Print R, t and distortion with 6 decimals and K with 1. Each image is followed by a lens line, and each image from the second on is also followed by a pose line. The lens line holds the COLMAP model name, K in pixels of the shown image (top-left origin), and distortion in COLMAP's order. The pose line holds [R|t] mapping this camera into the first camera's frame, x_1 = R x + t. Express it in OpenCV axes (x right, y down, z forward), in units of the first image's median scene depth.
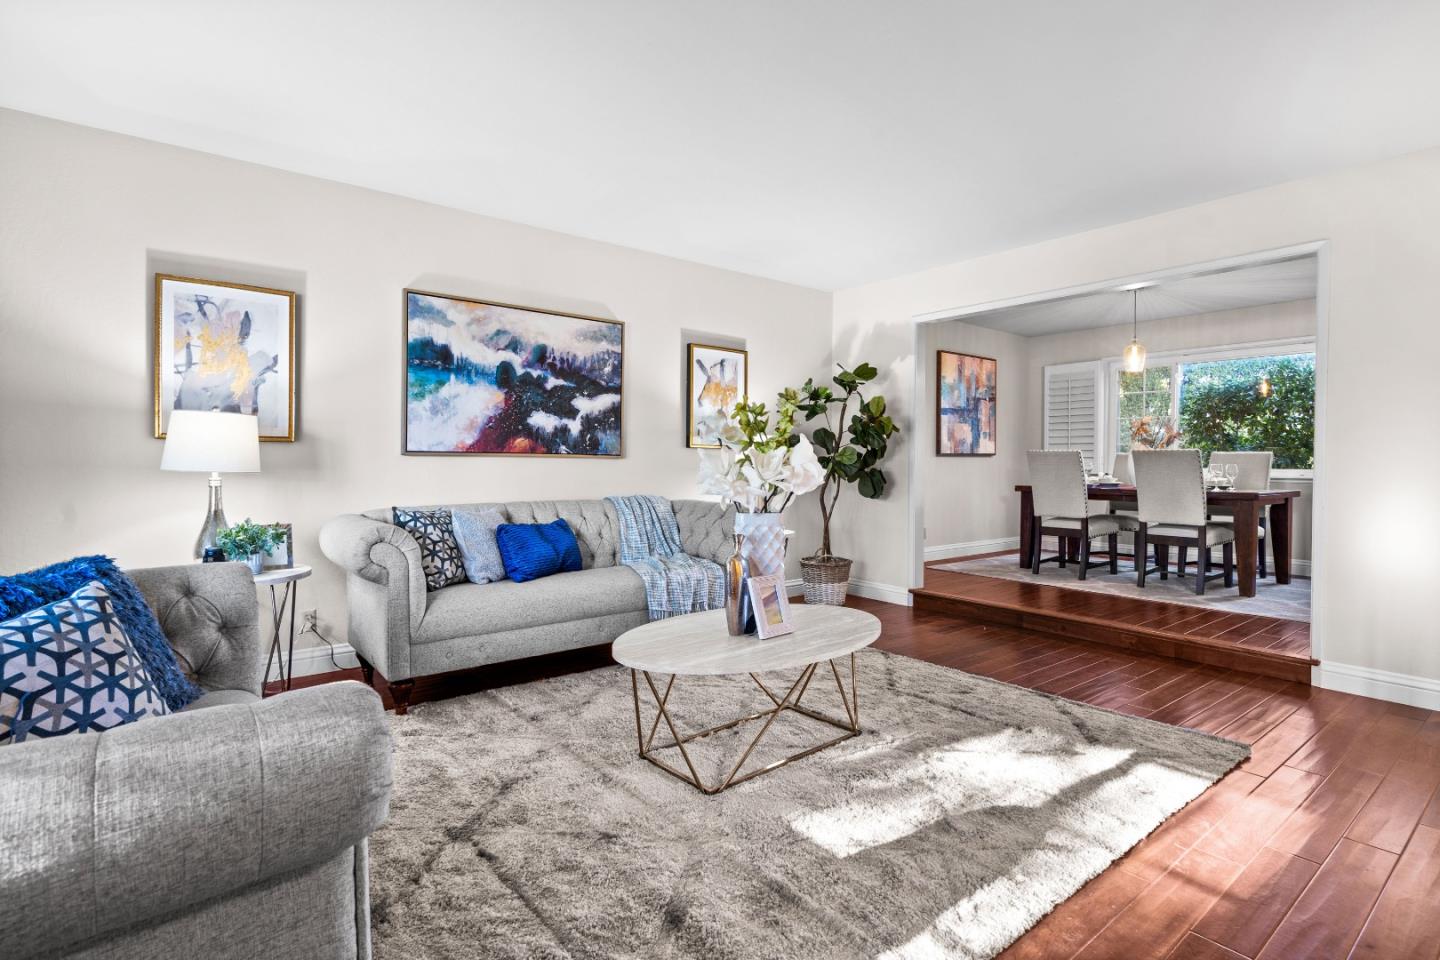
lens RADIAL K [[689.7, 0, 720.0], [0, 689.7, 480.0], [0, 0, 1]] dist [0.000457, 0.000114]
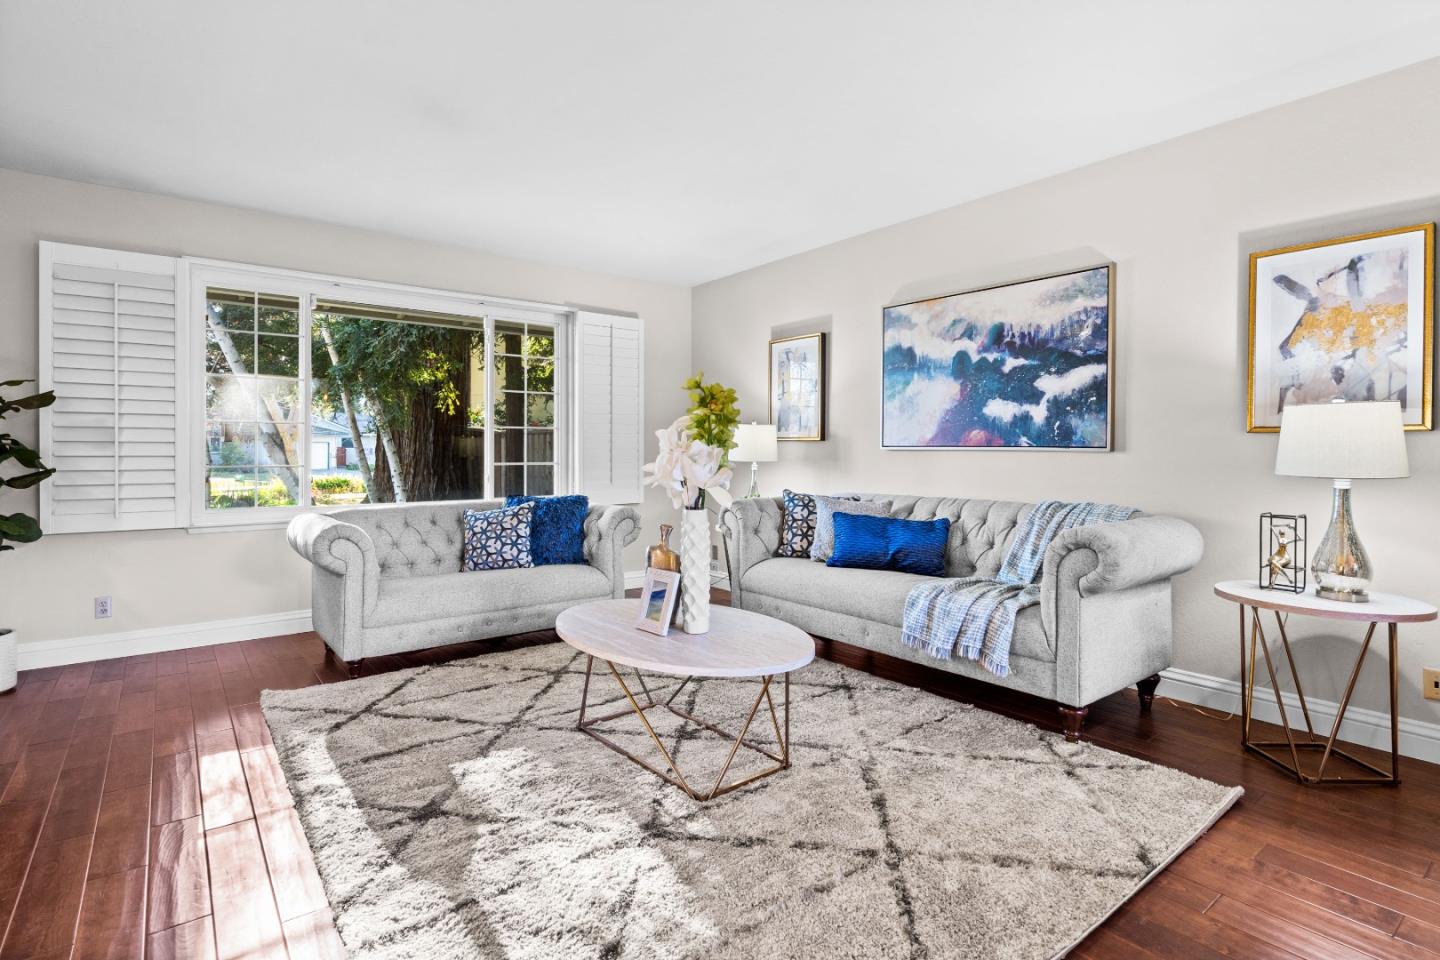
lens RADIAL K [[711.8, 0, 718.9], [0, 711.8, 455.6], [0, 0, 1]] dist [0.001891, 0.000690]
pose [[-0.000689, 0.001931, -0.999998, 0.656334], [-0.030875, 0.999521, 0.001951, -0.017830], [0.999523, 0.030876, -0.000629, 0.650423]]
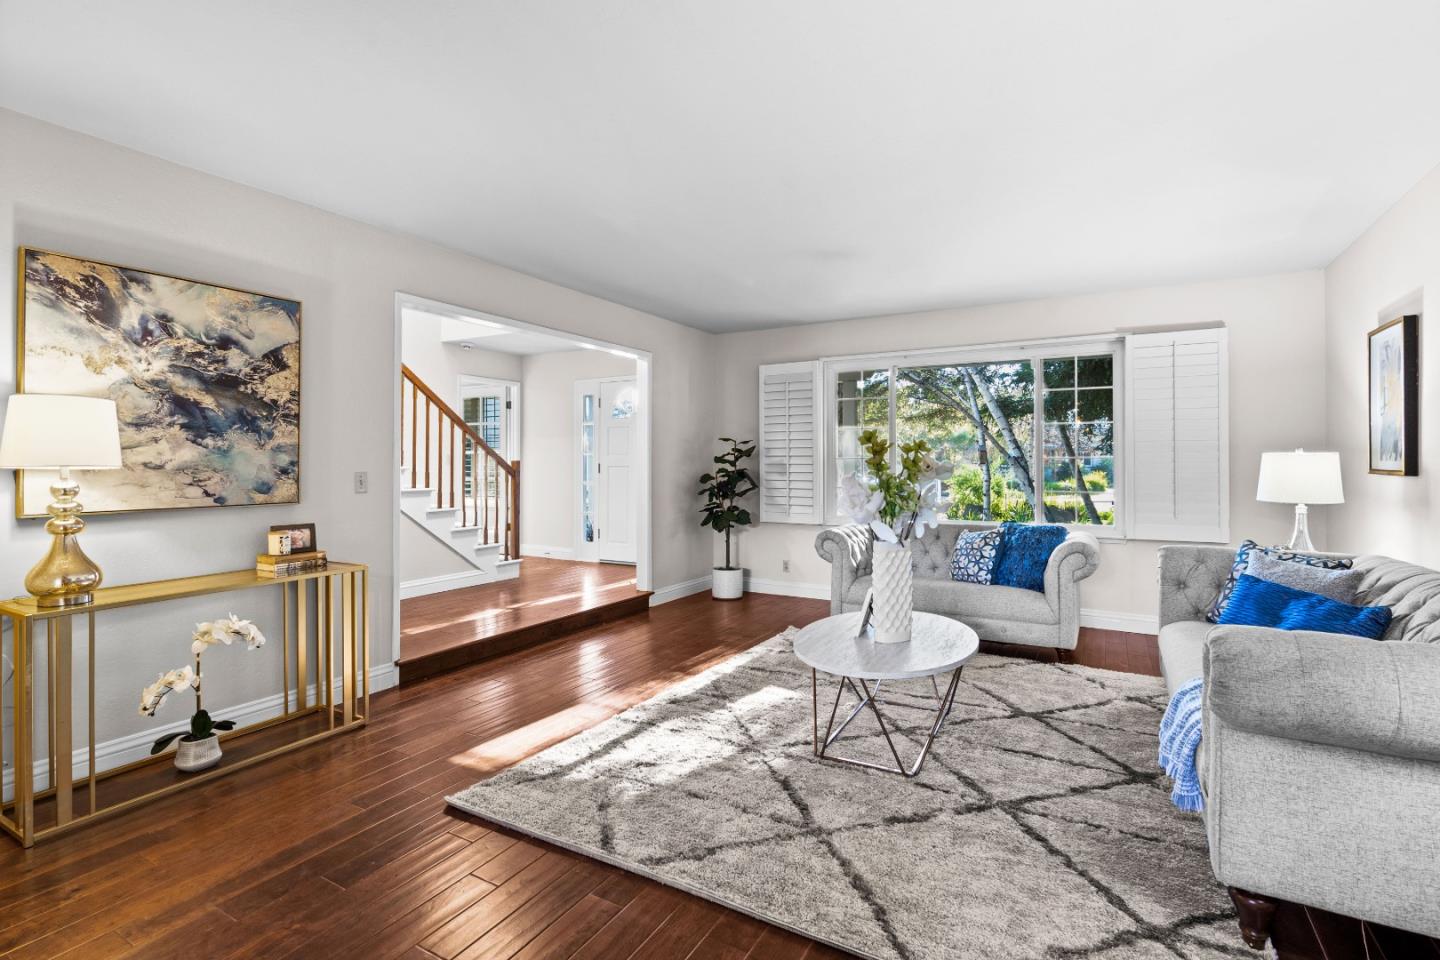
lens RADIAL K [[681.3, 0, 716.0], [0, 681.3, 455.7], [0, 0, 1]] dist [-0.000218, -0.000035]
pose [[-0.924685, -0.008175, -0.380645, 0.481448], [-0.015098, 0.999770, 0.015205, -0.066885], [0.380433, 0.019806, -0.924596, 1.217968]]
